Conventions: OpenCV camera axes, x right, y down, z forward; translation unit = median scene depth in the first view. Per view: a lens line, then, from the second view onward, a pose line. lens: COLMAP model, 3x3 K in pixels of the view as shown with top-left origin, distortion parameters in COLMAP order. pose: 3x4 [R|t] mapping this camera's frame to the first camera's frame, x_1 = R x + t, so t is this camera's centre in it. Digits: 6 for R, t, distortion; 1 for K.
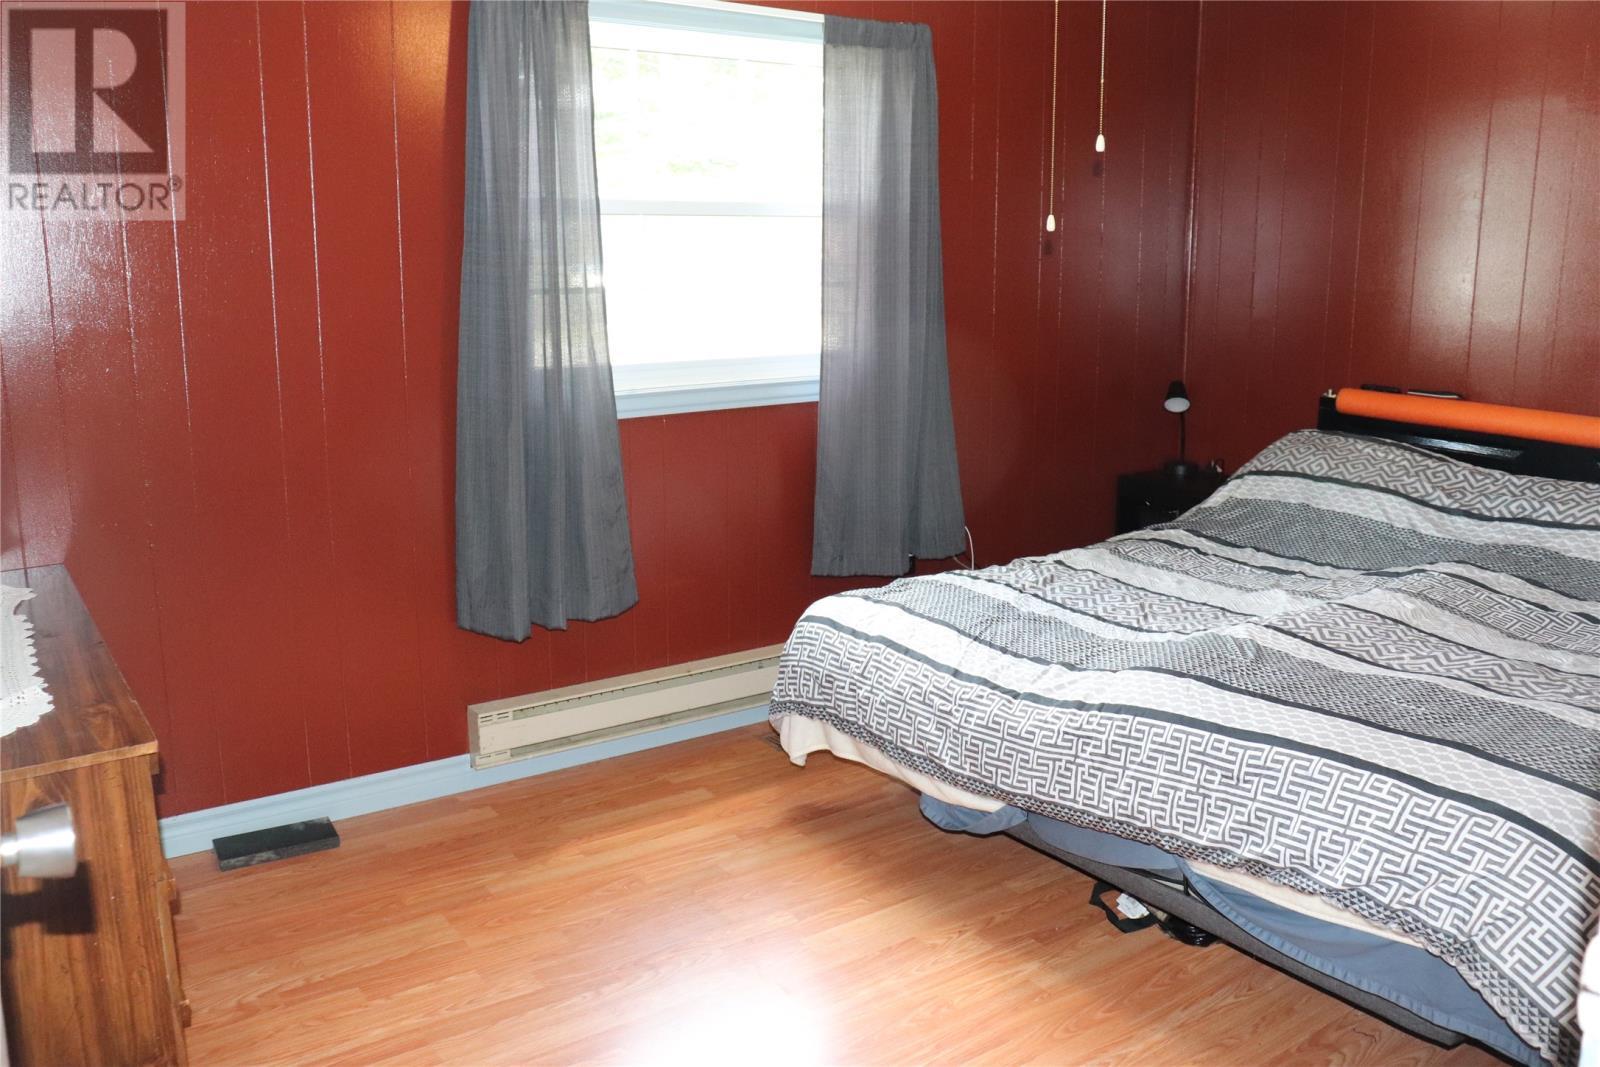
lens RADIAL K [[1309.0, 0, 799.4], [0, 1309.0, 511.6], [0, 0, 1]] dist [-0.177919, 0.169401]
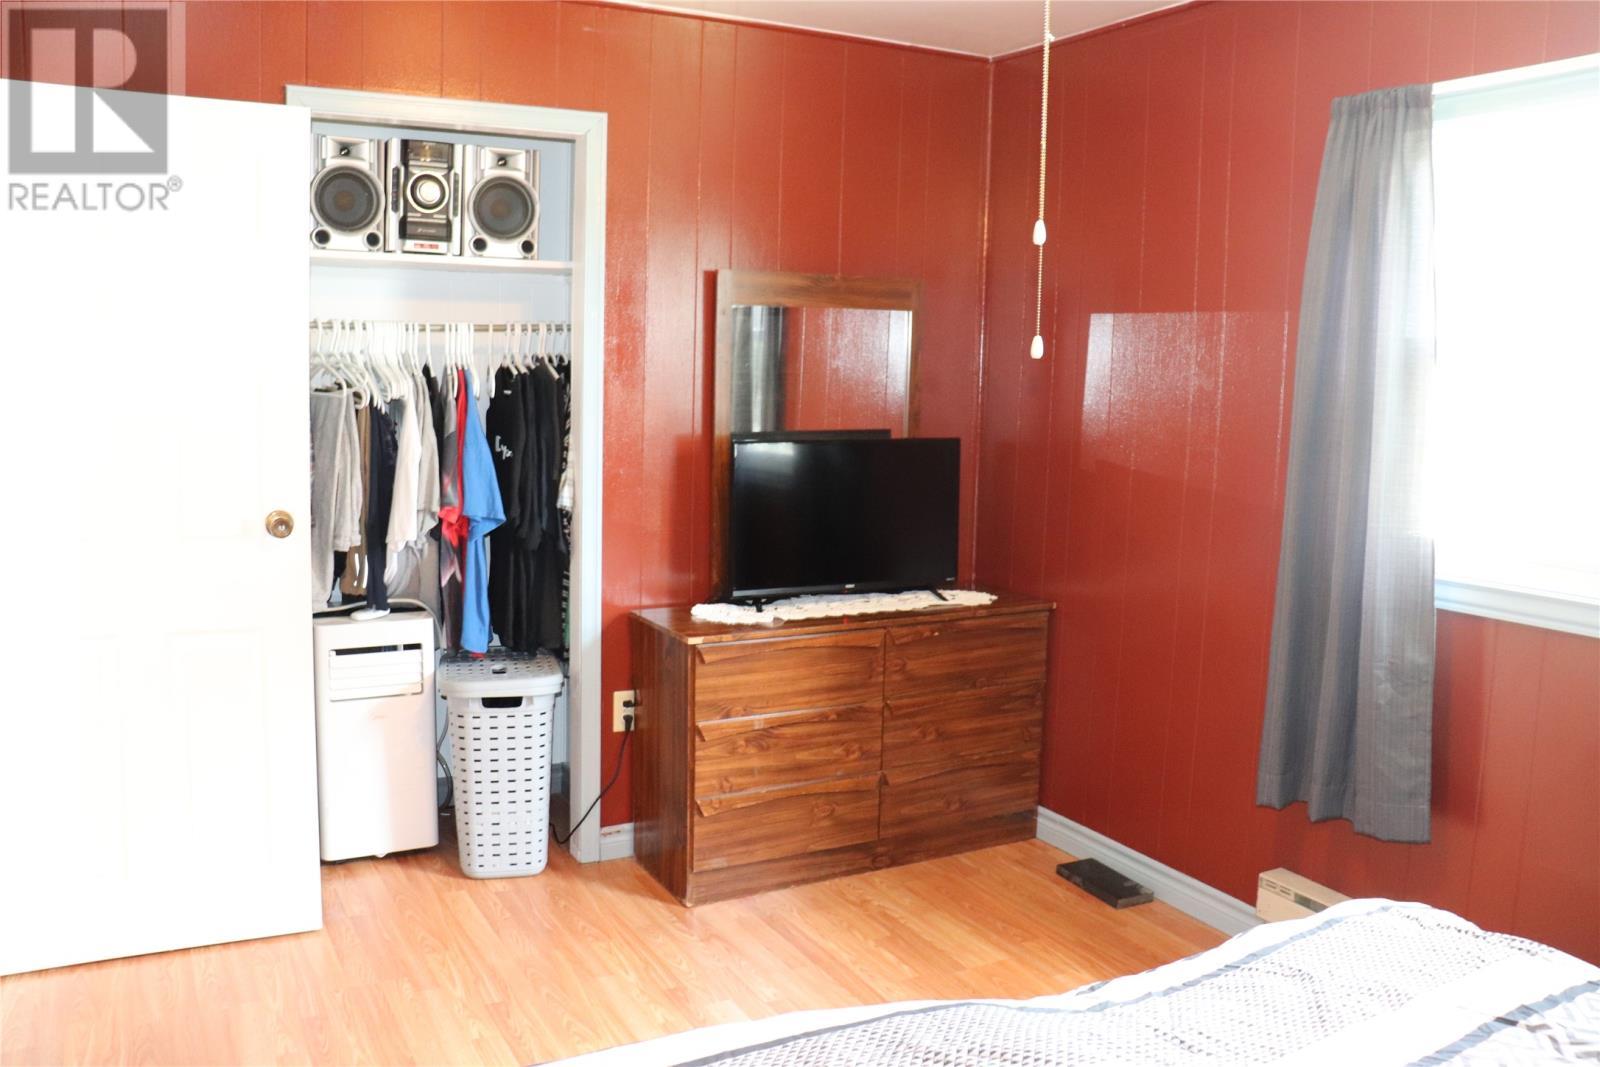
lens RADIAL K [[1309.0, 0, 799.4], [0, 1309.0, 511.6], [0, 0, 1]] dist [-0.177919, 0.169401]
pose [[-0.077427, 0.118439, -0.989938, 0.738375], [-0.254758, 0.957606, 0.134497, -0.149171], [0.963900, 0.262608, -0.043971, 0.722453]]
